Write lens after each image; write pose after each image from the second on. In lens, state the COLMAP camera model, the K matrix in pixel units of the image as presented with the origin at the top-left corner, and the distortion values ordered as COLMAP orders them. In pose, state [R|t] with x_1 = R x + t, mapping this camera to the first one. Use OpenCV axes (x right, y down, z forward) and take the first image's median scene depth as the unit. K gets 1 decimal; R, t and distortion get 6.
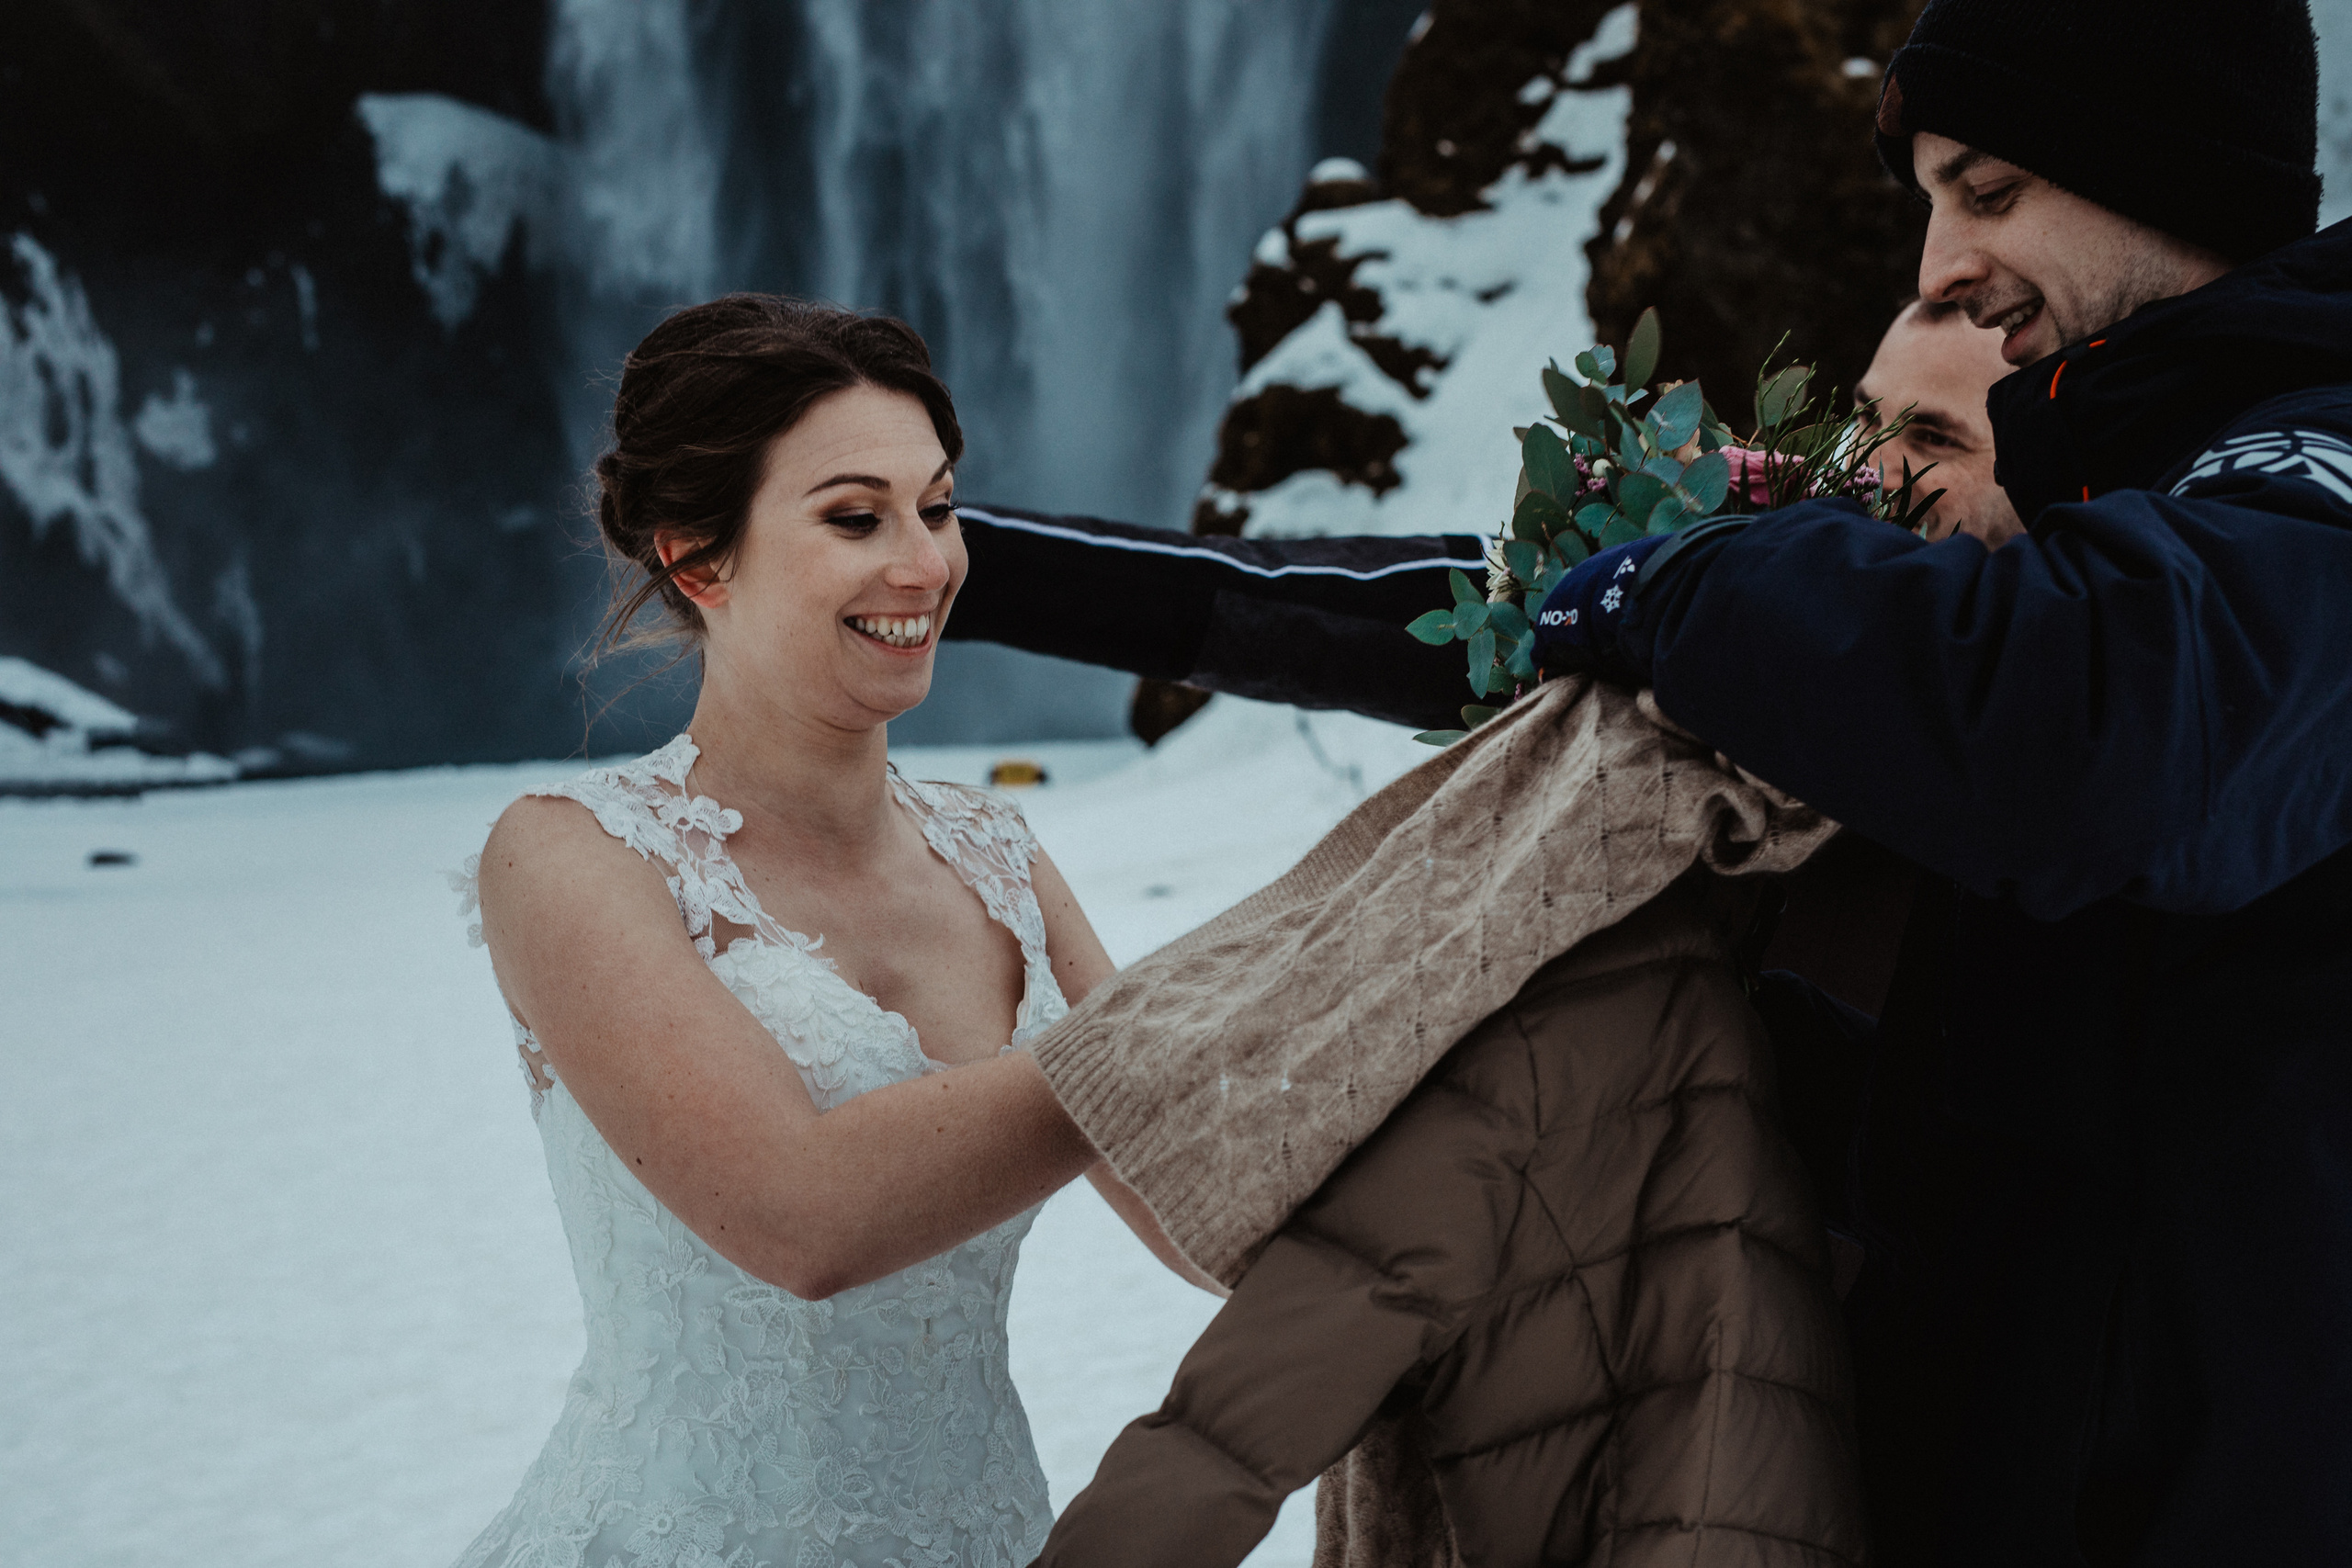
lens RADIAL K [[3258.7, 0, 1188.1], [0, 3258.7, 835.4], [0, 0, 1]] dist [-0.006549, 0.066026]
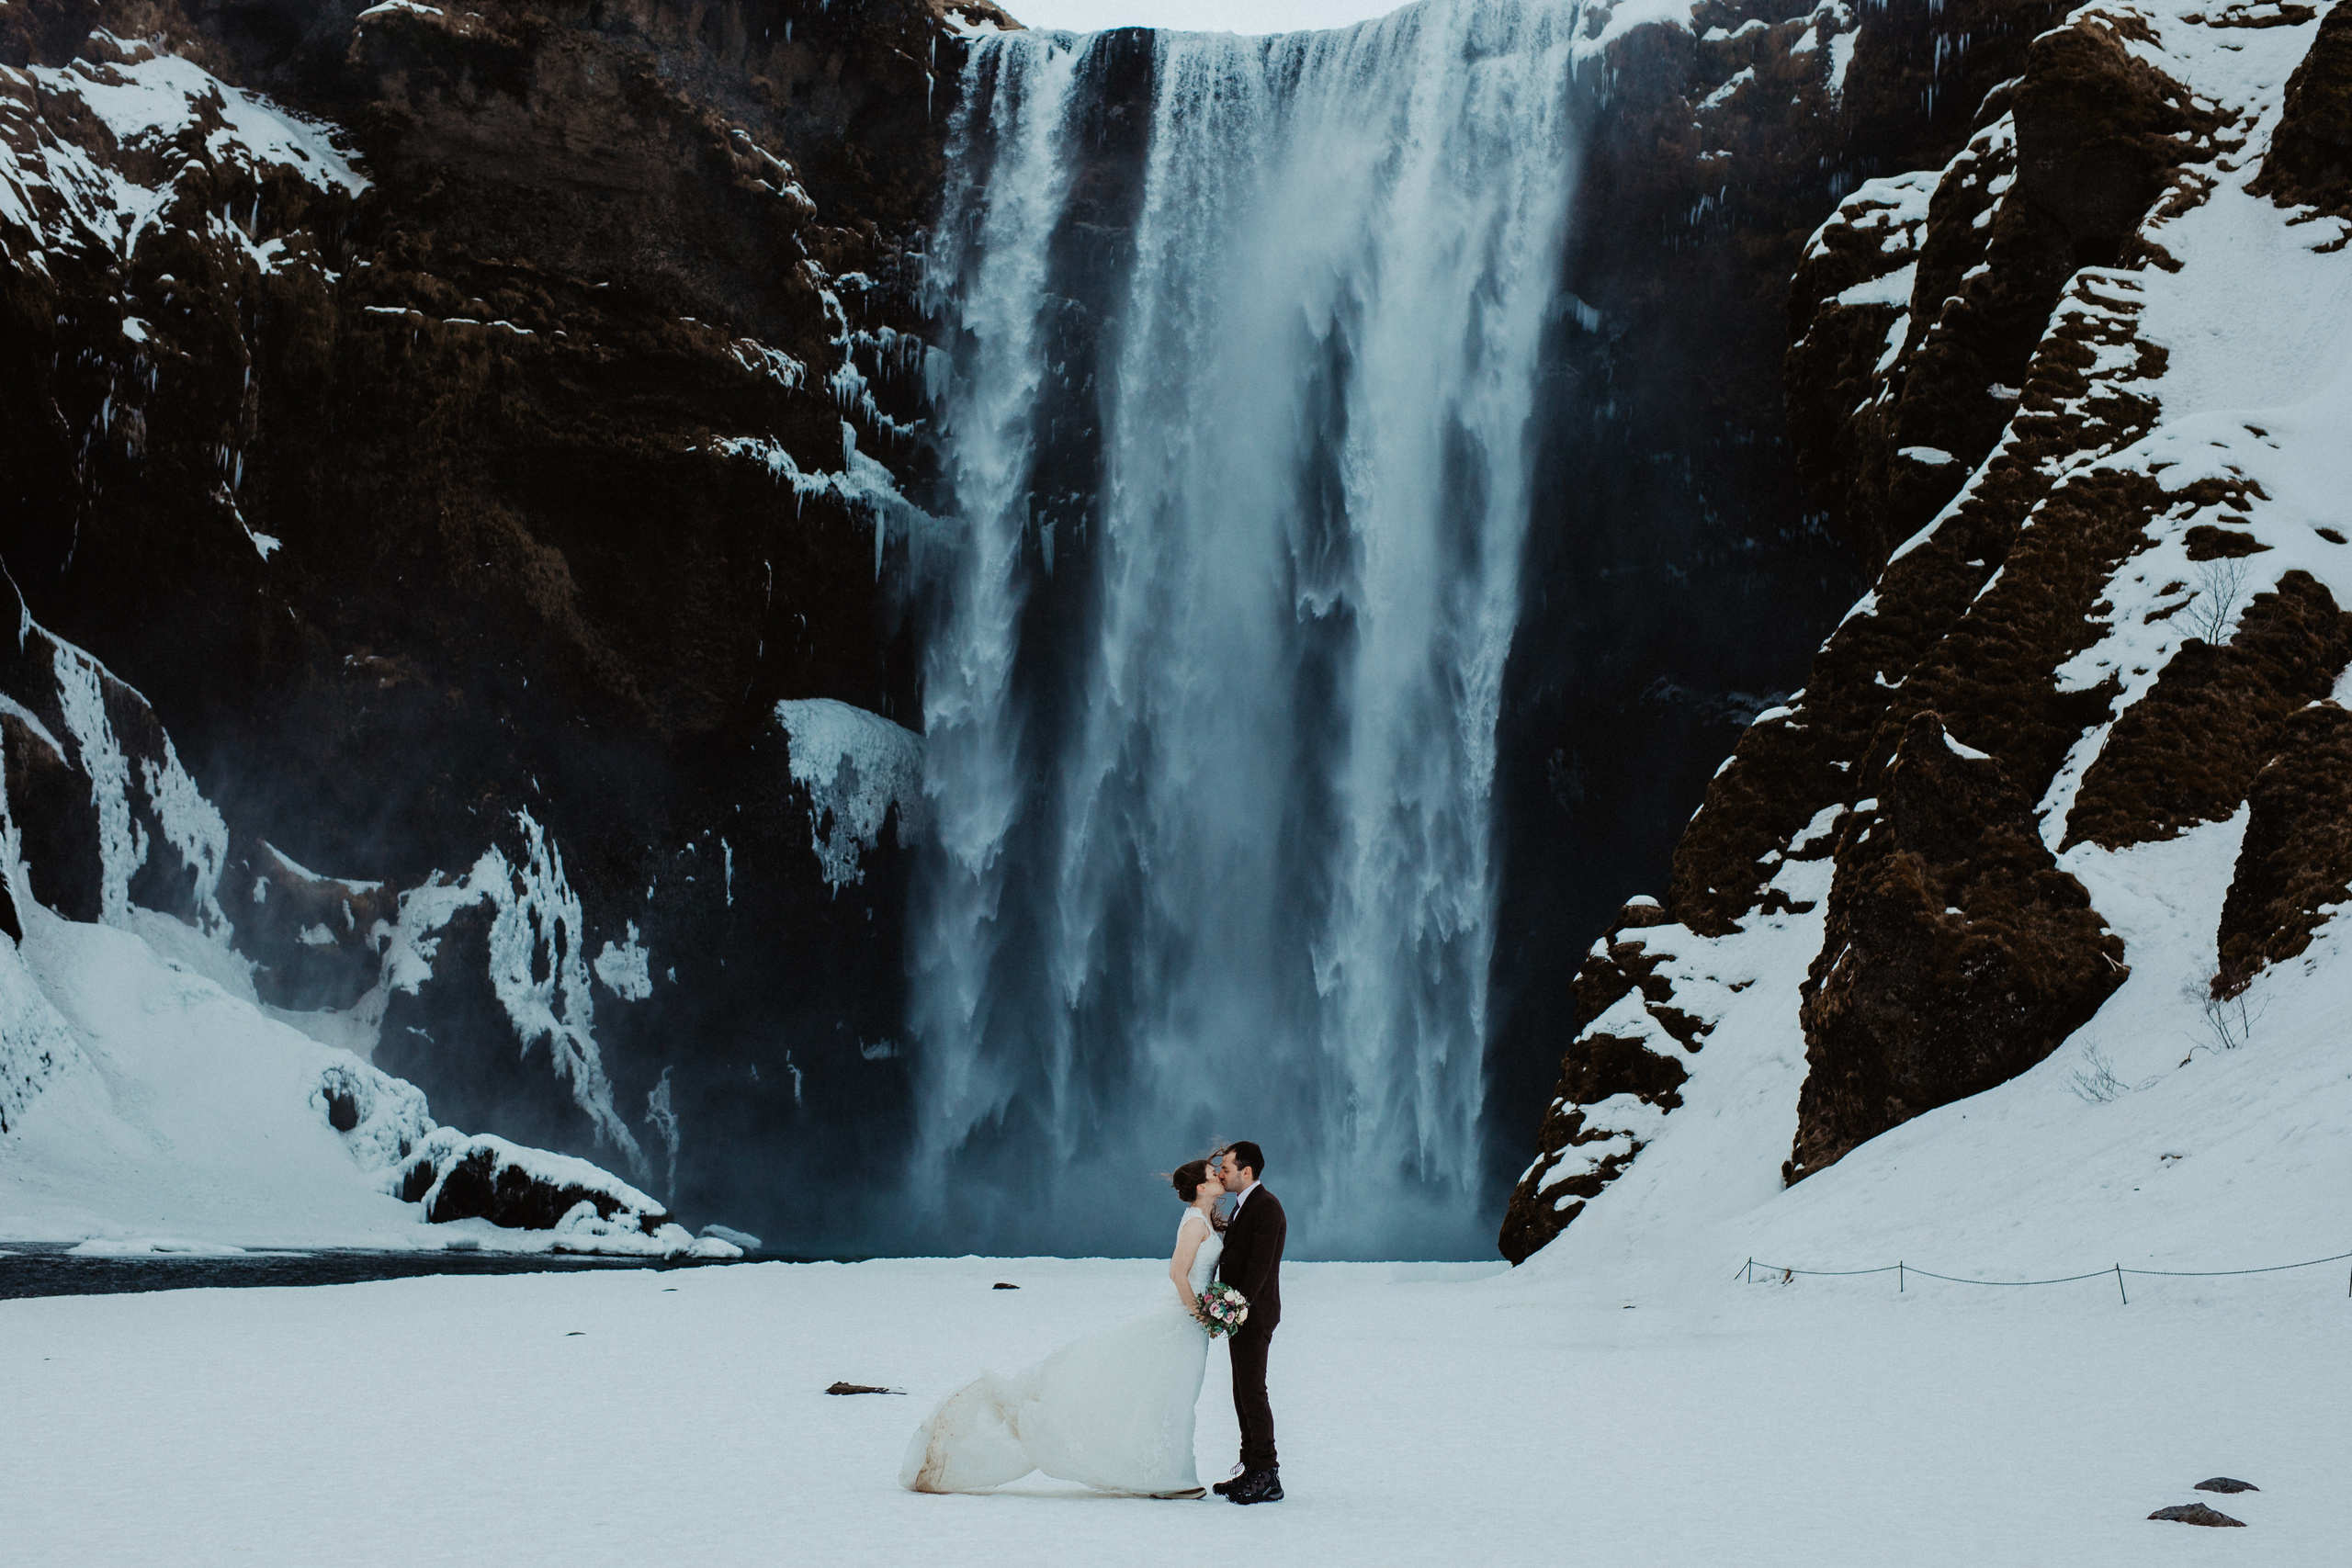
lens RADIAL K [[3258.7, 0, 1188.1], [0, 3258.7, 835.4], [0, 0, 1]] dist [-0.006549, 0.066026]
pose [[0.997185, 0.044316, -0.060479, -0.080239], [-0.053502, 0.985684, -0.159892, 0.029827], [0.052528, 0.162678, 0.985280, -0.579374]]
